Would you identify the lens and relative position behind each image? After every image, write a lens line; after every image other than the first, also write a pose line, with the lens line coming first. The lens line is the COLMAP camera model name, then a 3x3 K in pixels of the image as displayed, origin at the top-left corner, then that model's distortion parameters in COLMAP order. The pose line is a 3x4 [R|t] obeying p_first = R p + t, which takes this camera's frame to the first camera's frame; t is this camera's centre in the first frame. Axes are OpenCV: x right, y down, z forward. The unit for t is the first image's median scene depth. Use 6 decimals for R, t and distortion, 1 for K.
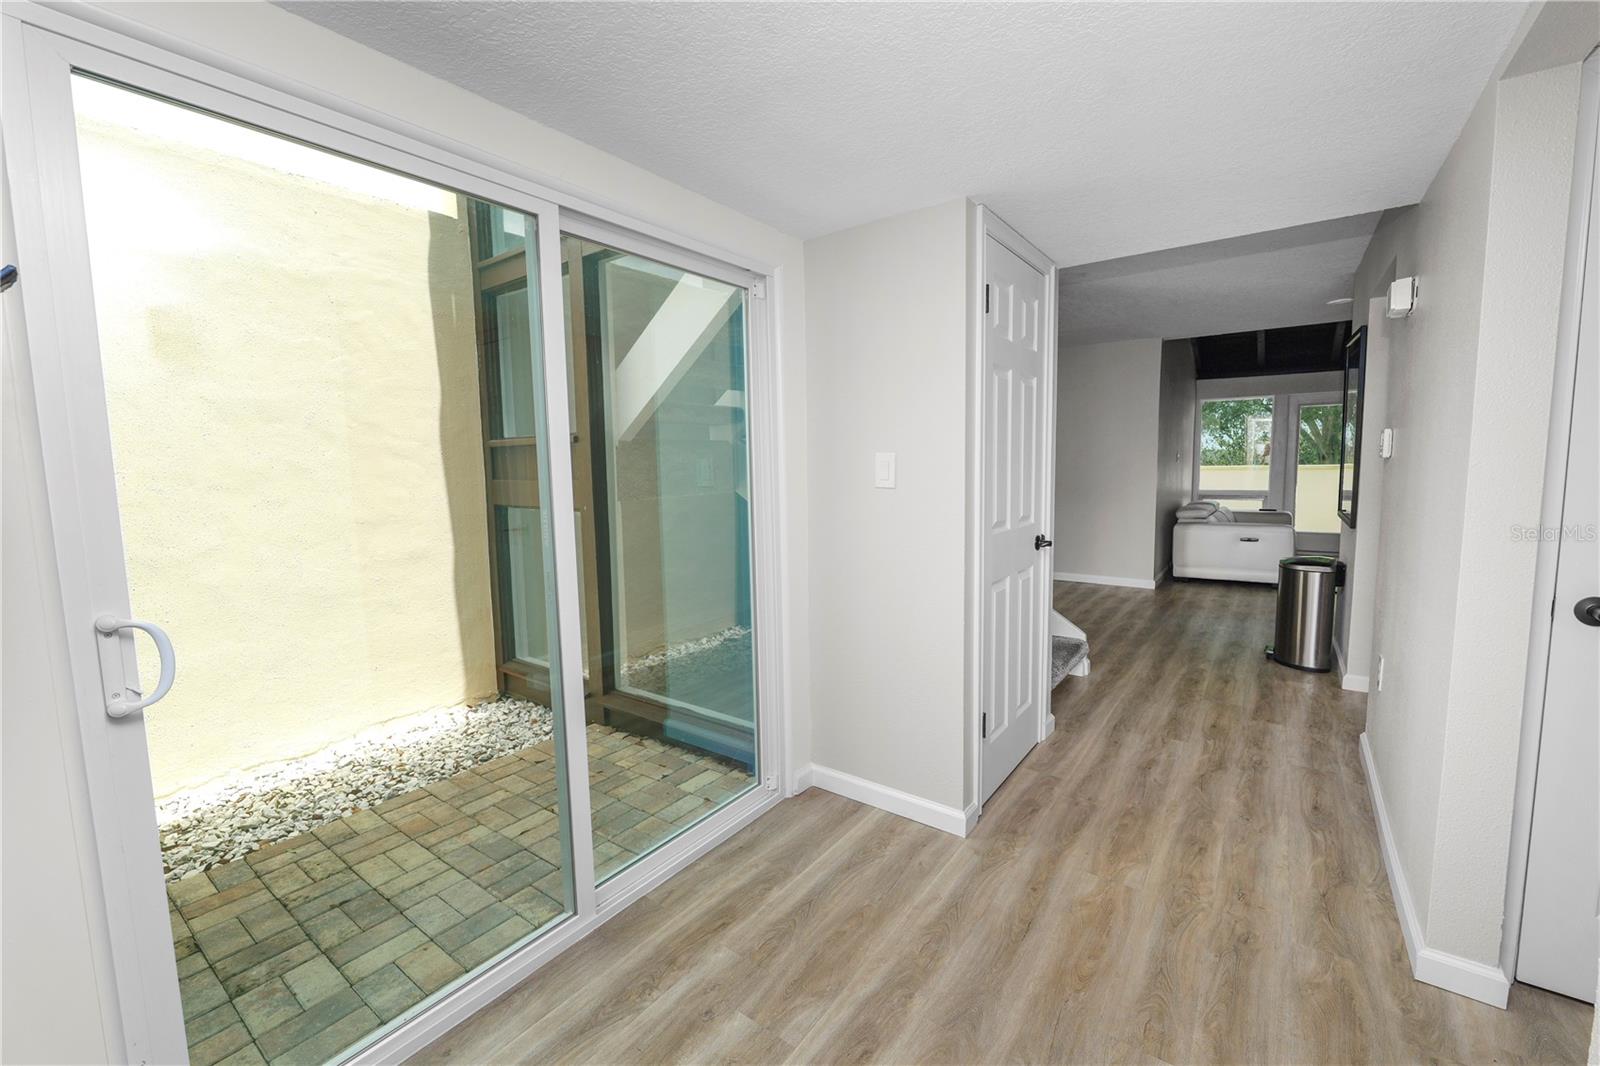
lens RADIAL K [[650.3, 0, 797.5], [0, 650.3, 523.2], [0, 0, 1]] dist [-0.012596, 0.000412]
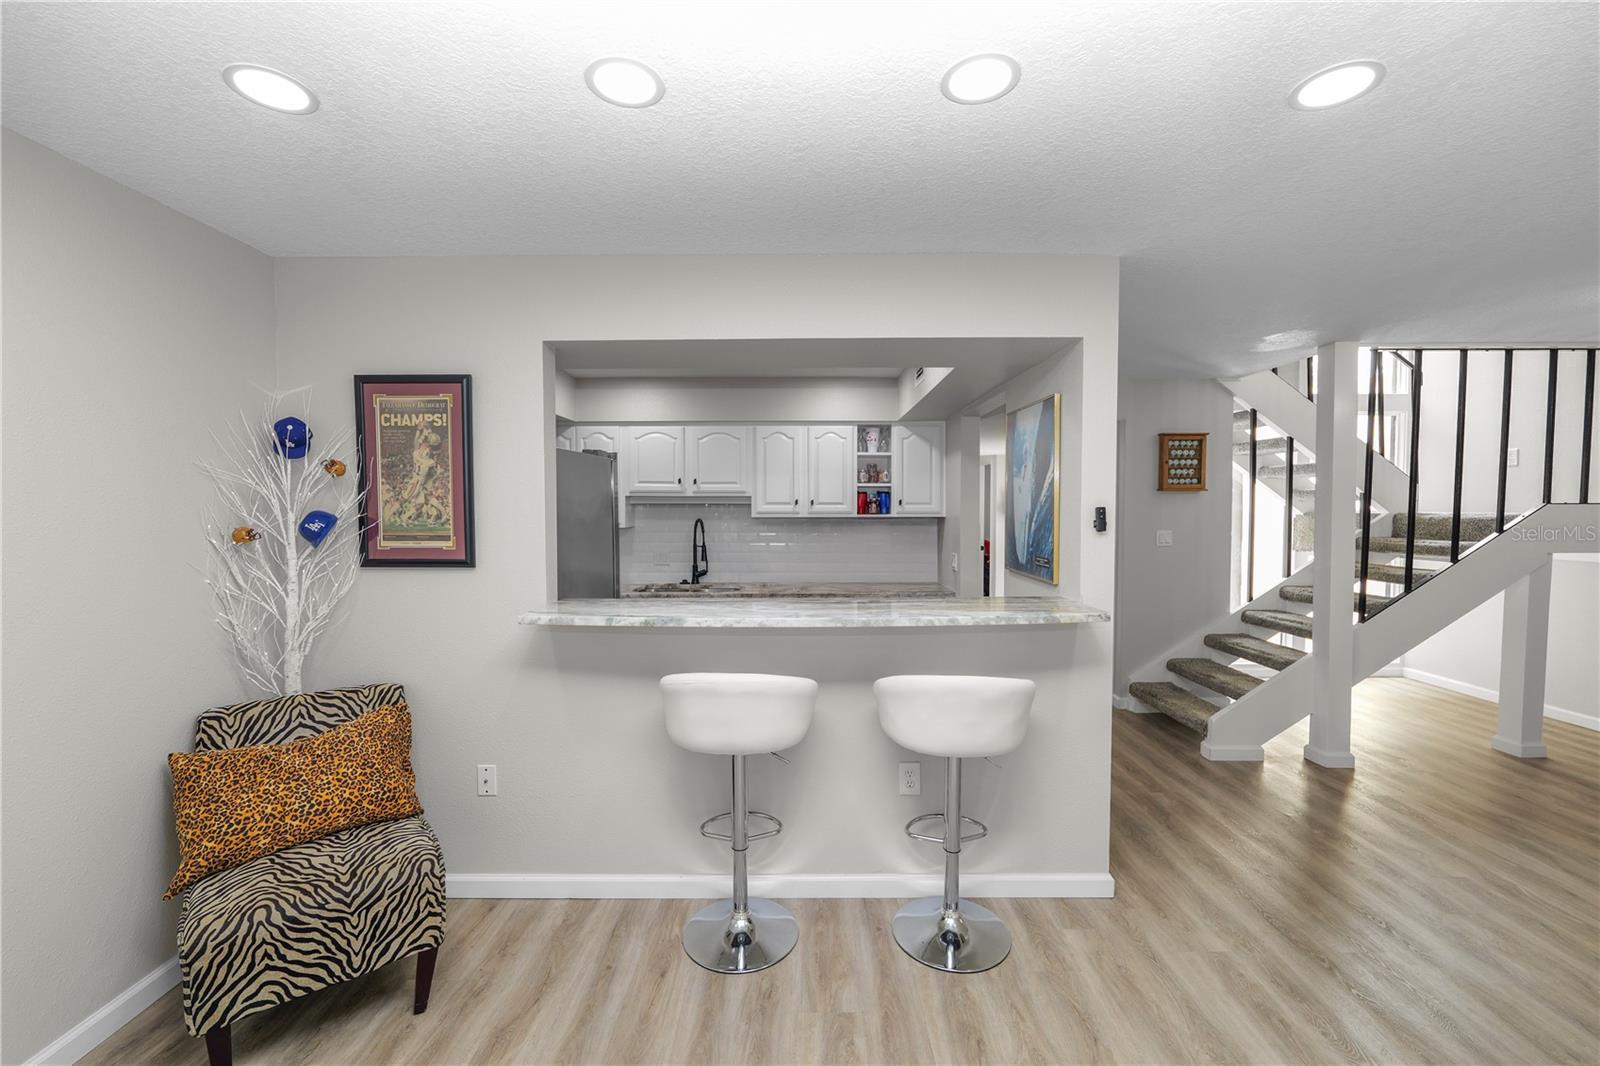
lens RADIAL K [[652.0, 0, 798.8], [0, 652.0, 528.4], [0, 0, 1]] dist [-0.011214, 0.000504]
pose [[-0.804736, 0.037157, -0.592469, 2.427775], [-0.038631, 0.992646, 0.114726, -0.326686], [0.592375, 0.115211, -0.797382, 2.201075]]
